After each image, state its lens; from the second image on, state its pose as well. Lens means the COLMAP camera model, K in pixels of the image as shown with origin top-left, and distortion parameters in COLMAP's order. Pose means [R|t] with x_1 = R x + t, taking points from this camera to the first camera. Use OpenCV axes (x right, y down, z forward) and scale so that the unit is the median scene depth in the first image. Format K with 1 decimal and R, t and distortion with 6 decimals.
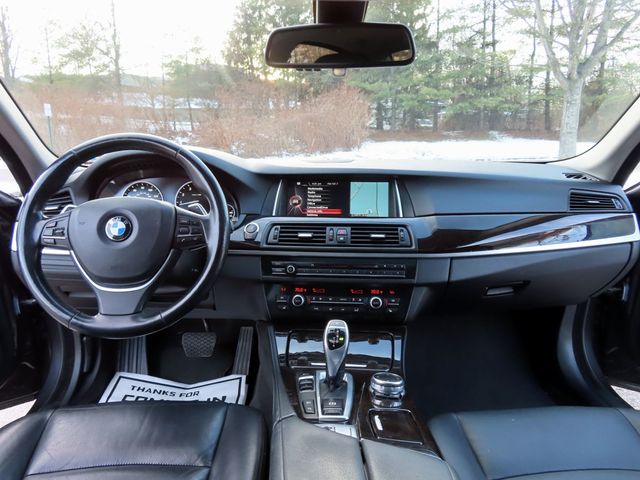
lens RADIAL K [[458.0, 0, 322.1], [0, 458.0, 242.4], [0, 0, 1]] dist [-0.007064, 0.003400]
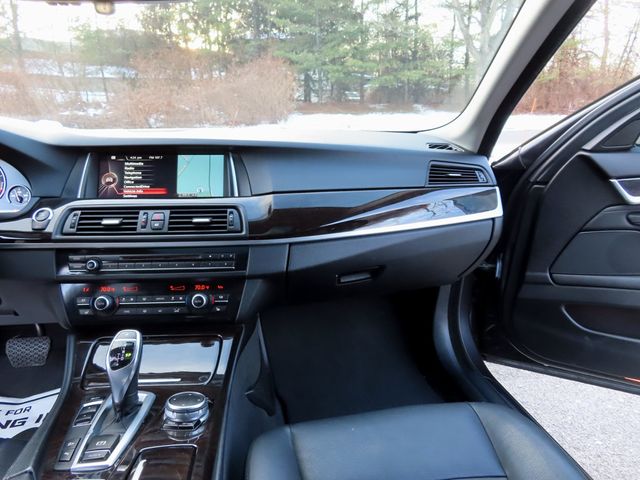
lens RADIAL K [[458.0, 0, 323.3], [0, 458.0, 240.3], [0, 0, 1]] dist [-0.007064, 0.003400]
pose [[0.989027, -0.035544, 0.143397, 0.199125], [0.028128, 0.998176, 0.053417, -0.014567], [-0.145034, -0.048798, 0.988223, 0.131522]]
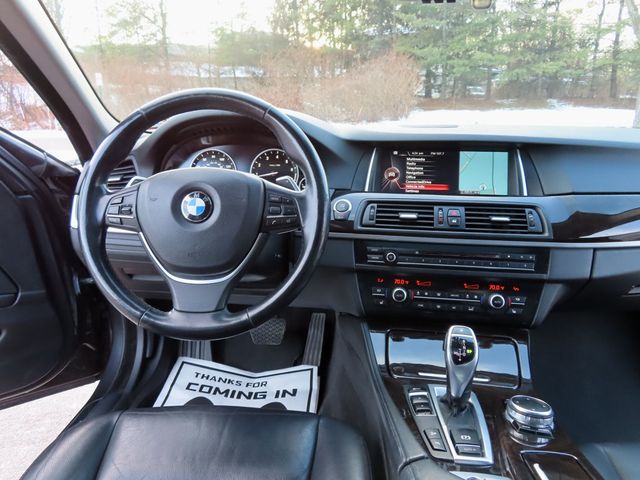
lens RADIAL K [[458.0, 0, 321.5], [0, 458.0, 243.2], [0, 0, 1]] dist [-0.007064, 0.003400]
pose [[0.995684, 0.024081, -0.089631, -0.107825], [-0.018272, 0.997713, 0.065075, -0.016399], [0.090993, -0.063156, 0.993847, 0.149814]]
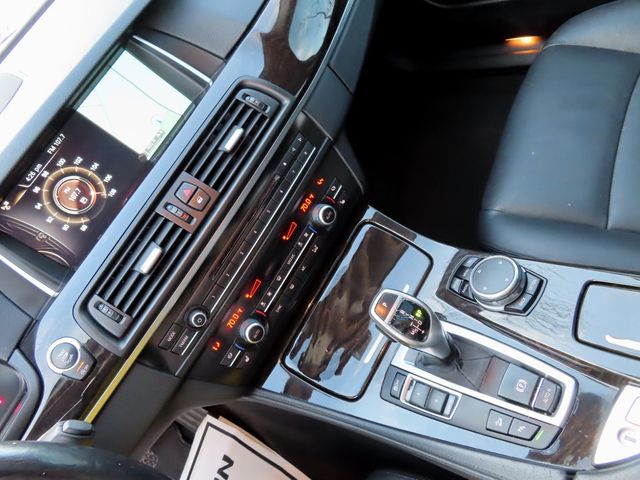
lens RADIAL K [[458.0, 0, 318.1], [0, 458.0, 237.4], [0, 0, 1]] dist [-0.007064, 0.003400]
pose [[0.451336, -0.851471, 0.267007, -0.060049], [0.654758, 0.519288, 0.549210, -0.159498], [-0.606290, -0.073054, 0.791881, 0.476902]]
